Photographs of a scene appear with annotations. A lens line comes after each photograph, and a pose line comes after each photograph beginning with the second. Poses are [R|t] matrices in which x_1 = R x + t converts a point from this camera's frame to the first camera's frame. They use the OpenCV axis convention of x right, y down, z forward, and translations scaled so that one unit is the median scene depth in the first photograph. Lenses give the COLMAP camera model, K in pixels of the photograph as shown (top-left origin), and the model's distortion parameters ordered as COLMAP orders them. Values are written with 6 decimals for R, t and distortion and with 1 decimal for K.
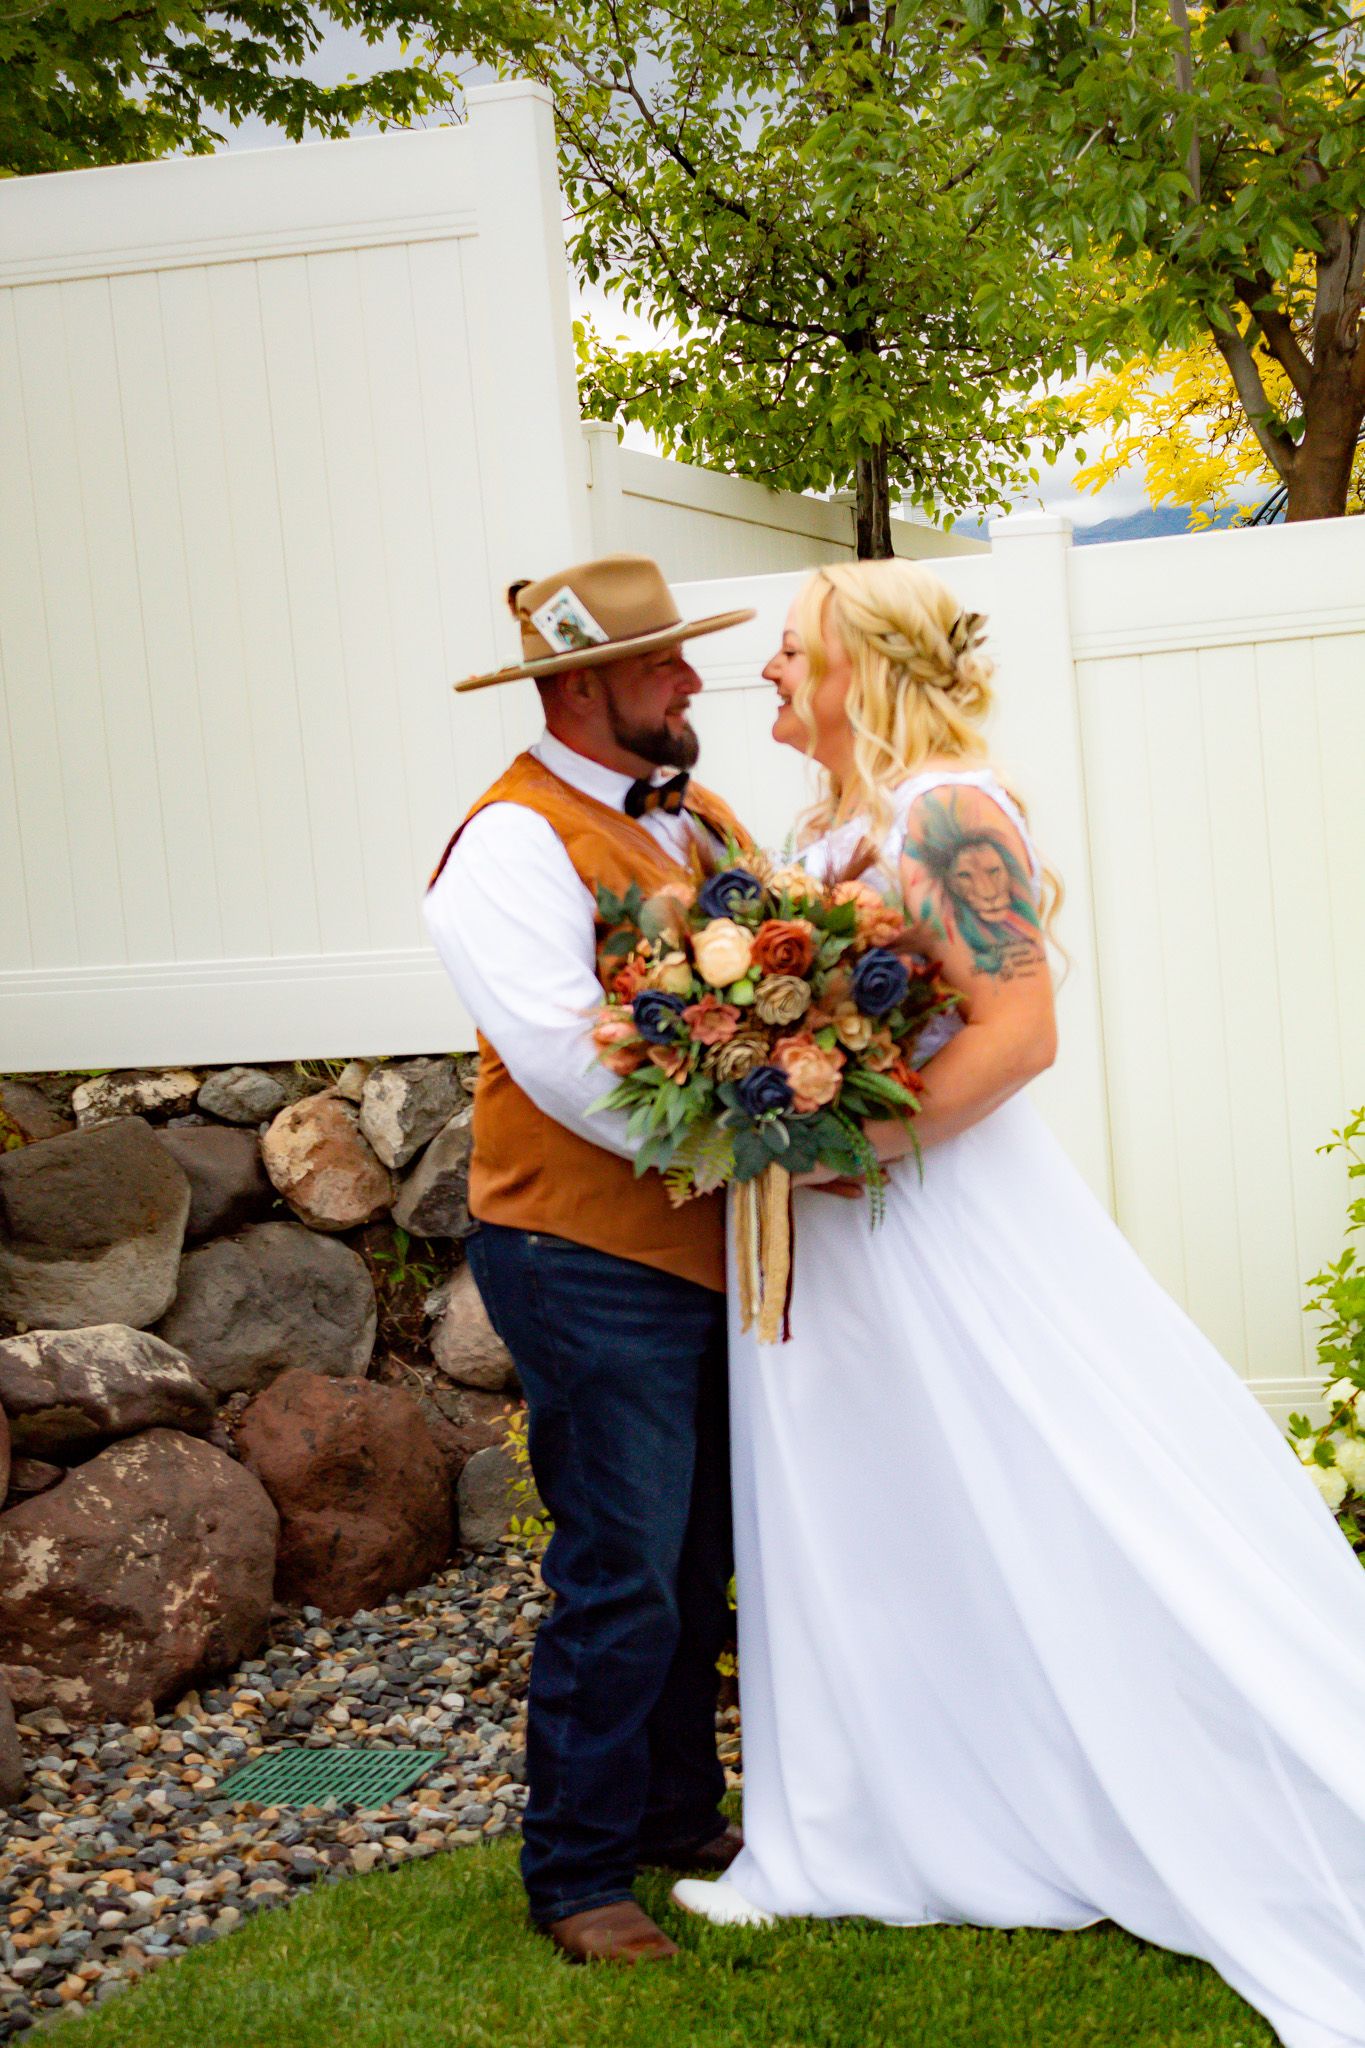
lens RADIAL K [[3531.1, 0, 682.5], [0, 3531.1, 1024.0], [0, 0, 1]] dist [0.012024, 0.130209]
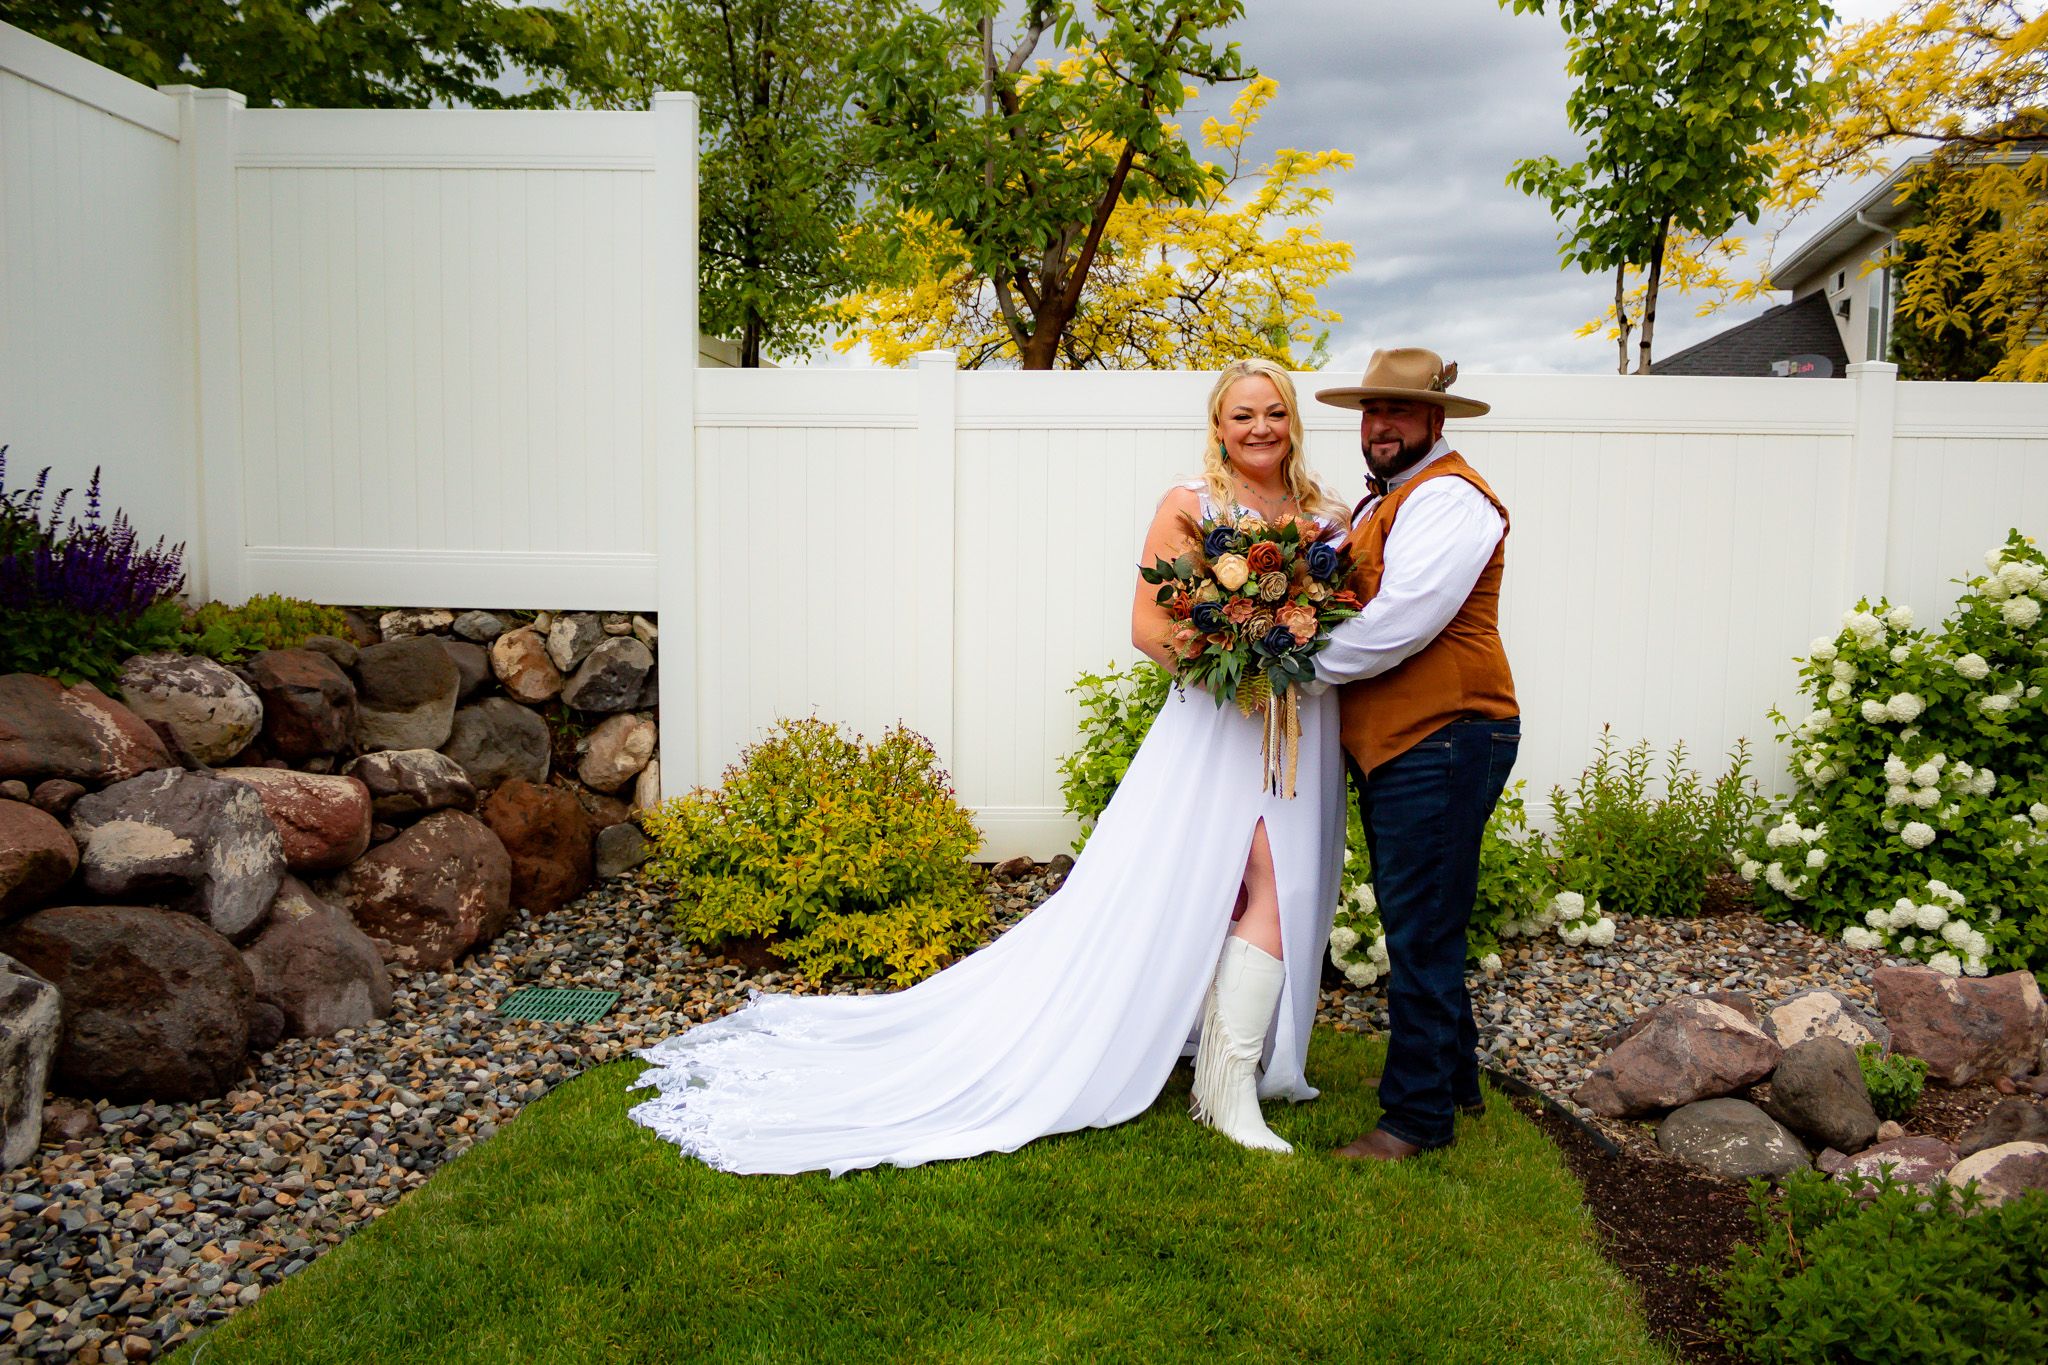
lens RADIAL K [[1719.5, 0, 1009.8], [0, 1719.5, 660.9], [0, 0, 1]] dist [-0.158023, 0.154839]
pose [[0.957679, 0.062876, 0.280885, -0.121221], [-0.068760, 0.997571, 0.011133, 0.010815], [-0.279503, -0.029975, 0.959677, 0.099643]]
